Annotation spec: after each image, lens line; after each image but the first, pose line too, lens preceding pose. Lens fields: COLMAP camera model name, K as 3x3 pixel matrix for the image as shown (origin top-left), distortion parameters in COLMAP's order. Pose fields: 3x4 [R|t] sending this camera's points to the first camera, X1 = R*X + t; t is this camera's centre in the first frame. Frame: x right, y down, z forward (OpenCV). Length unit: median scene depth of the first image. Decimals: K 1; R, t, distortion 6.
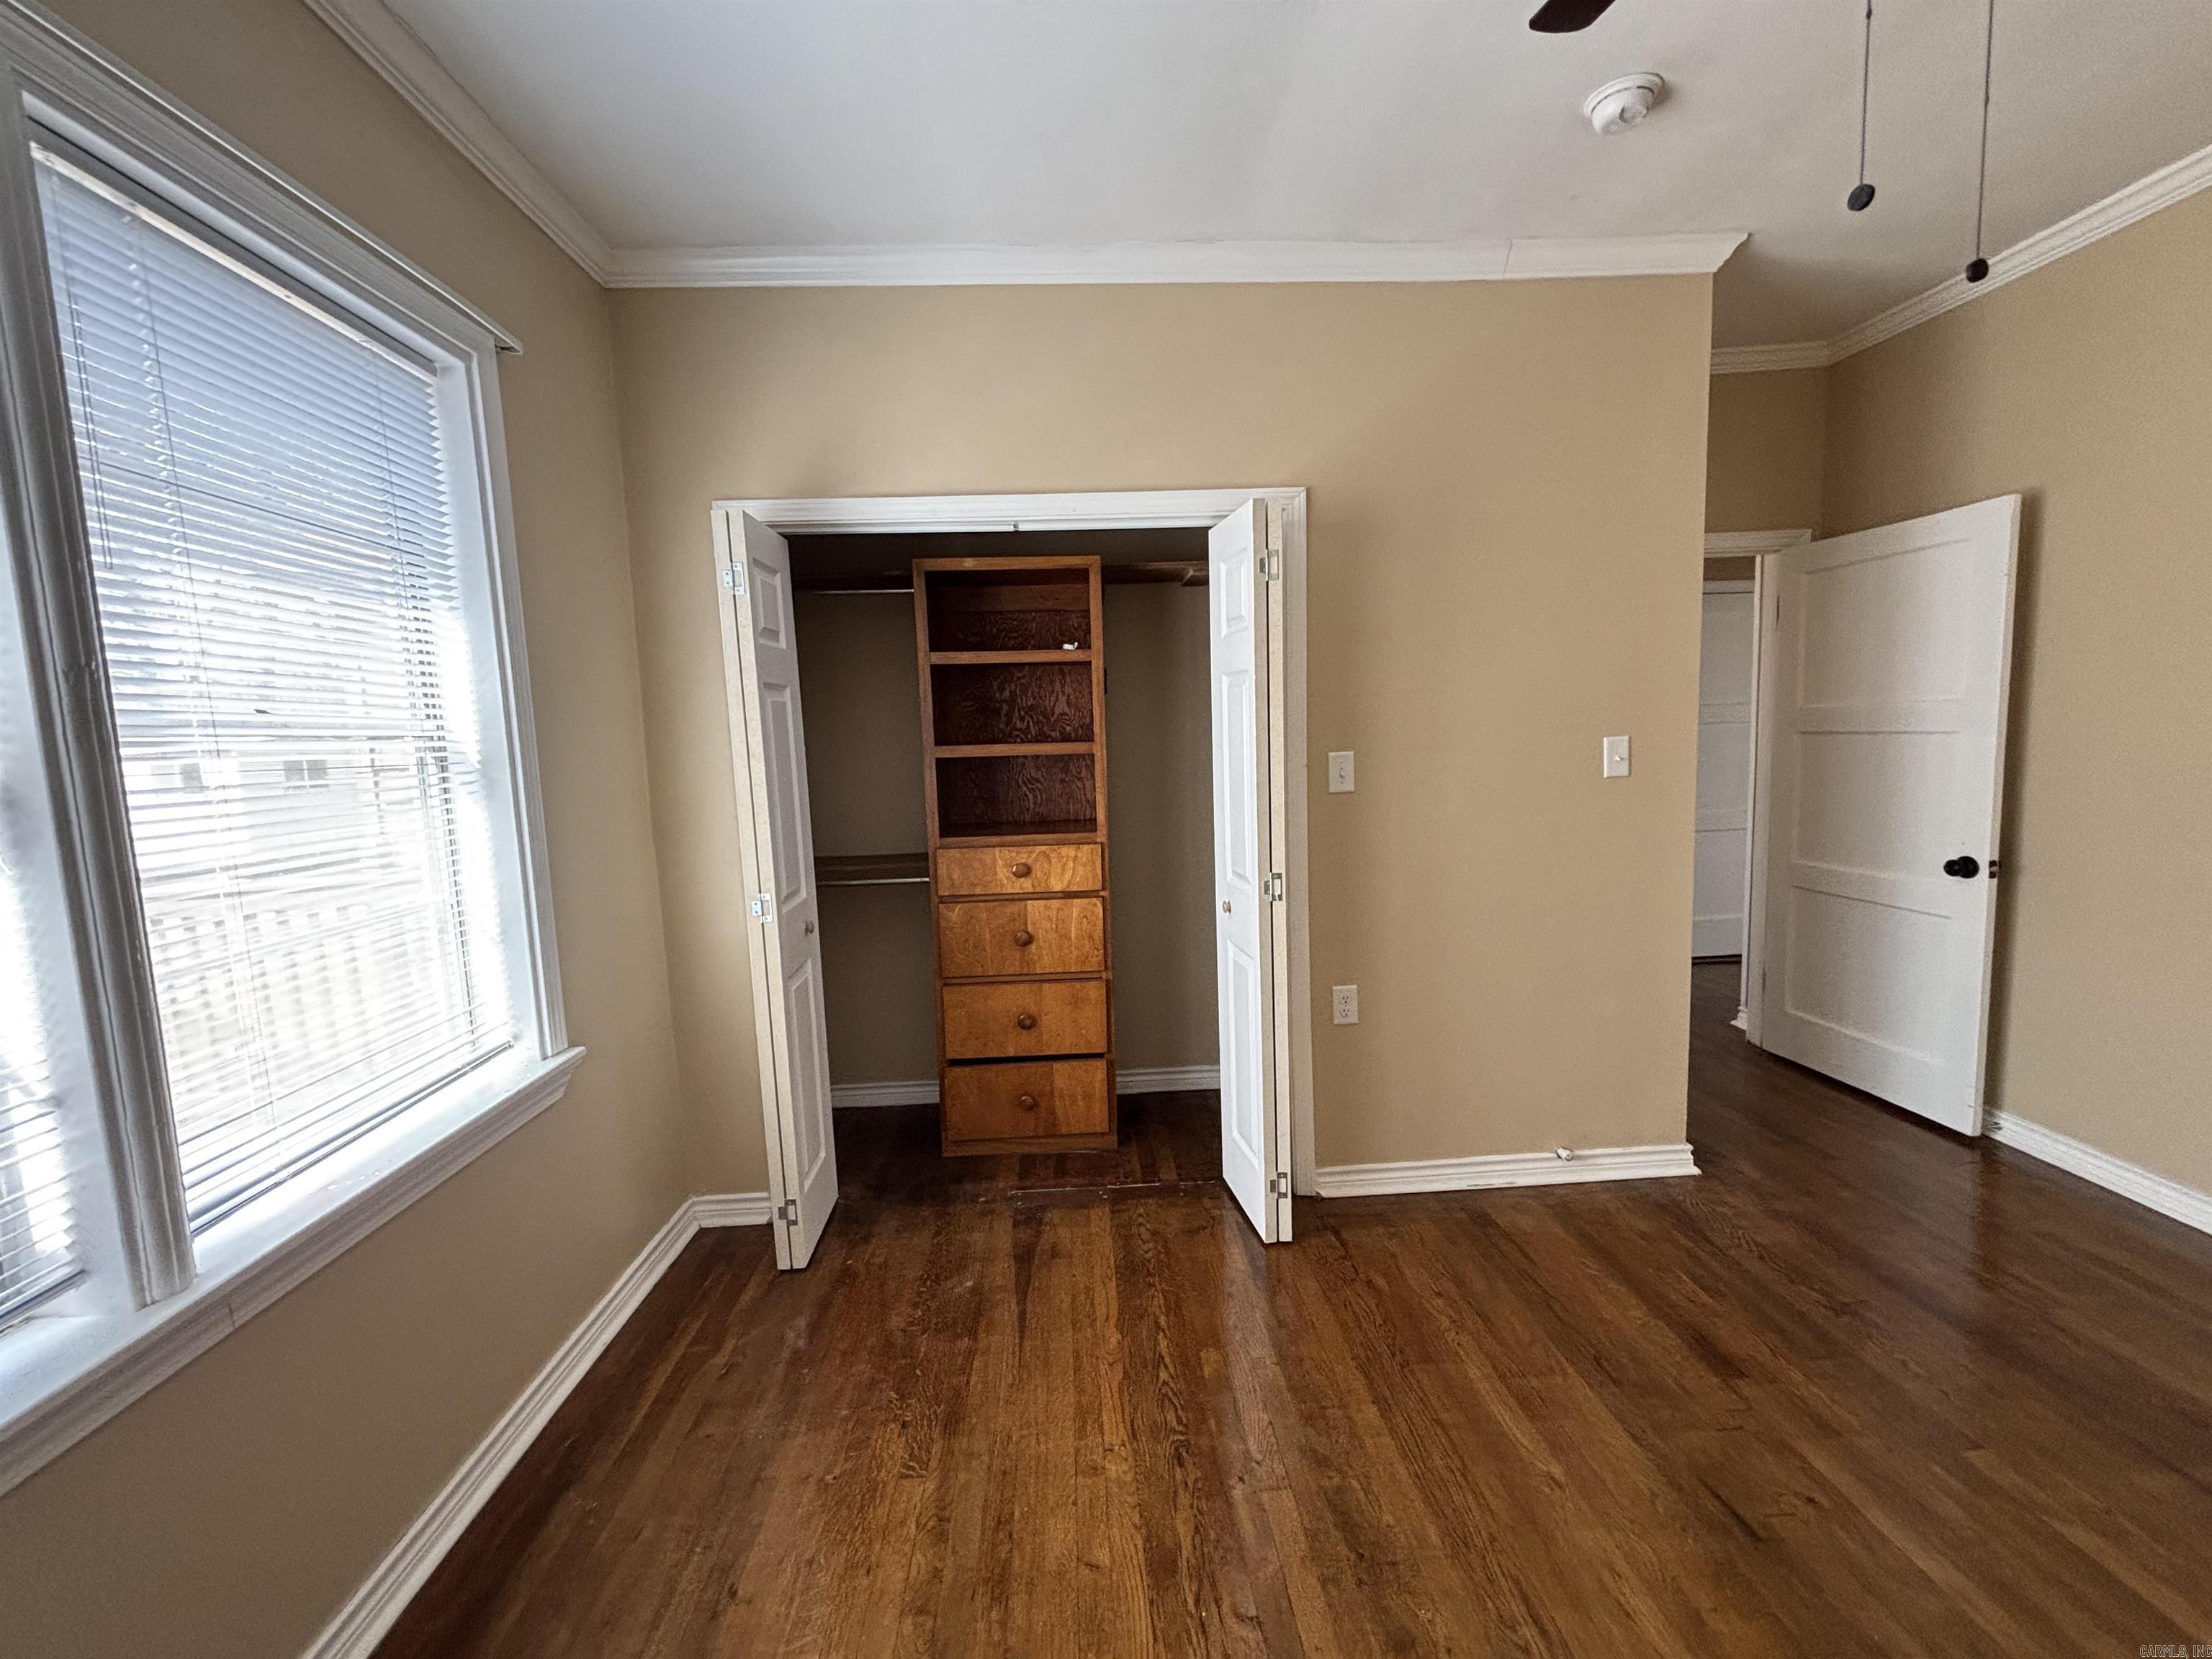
lens RADIAL K [[893.2, 0, 1104.0], [0, 893.2, 827.8], [0, 0, 1]] dist [0.001150, 0.000157]
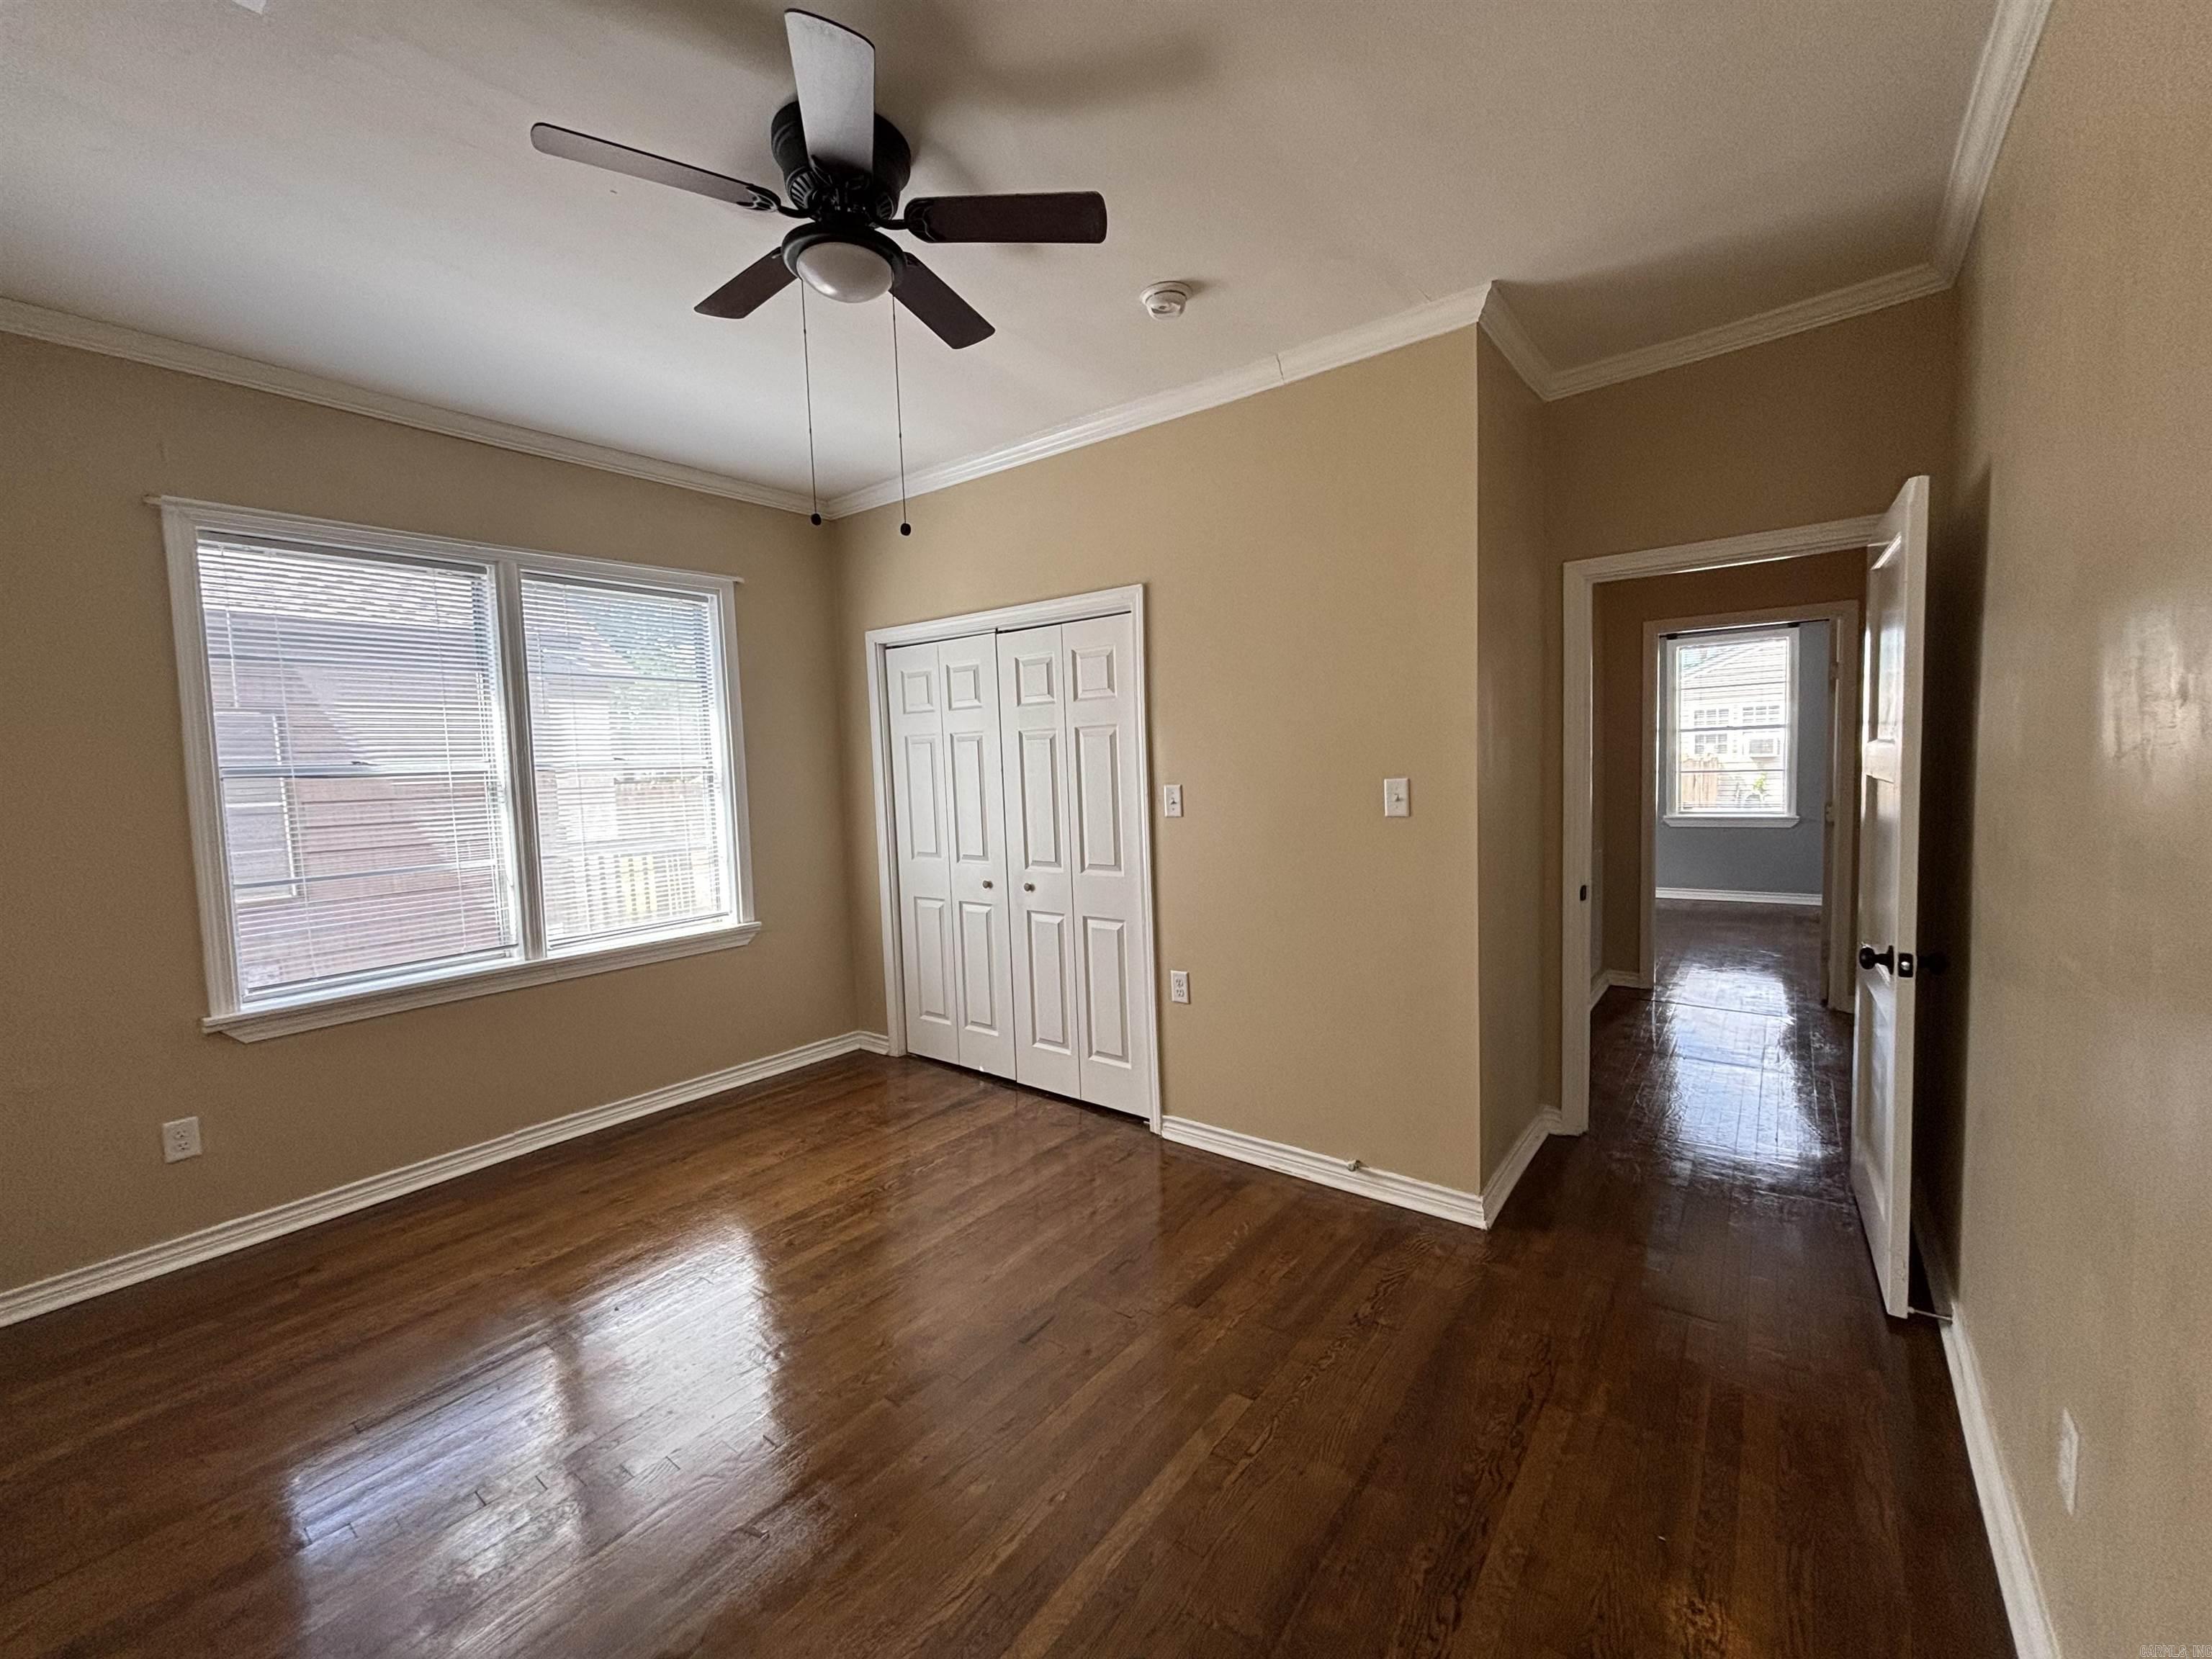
lens RADIAL K [[893.4, 0, 1107.7], [0, 893.4, 823.9], [0, 0, 1]] dist [-0.001759, -0.000124]
pose [[0.761410, 0.059781, -0.645508, 1.130420], [-0.063254, 0.997839, 0.017800, -0.051745], [0.645177, 0.027278, 0.763546, -0.023447]]
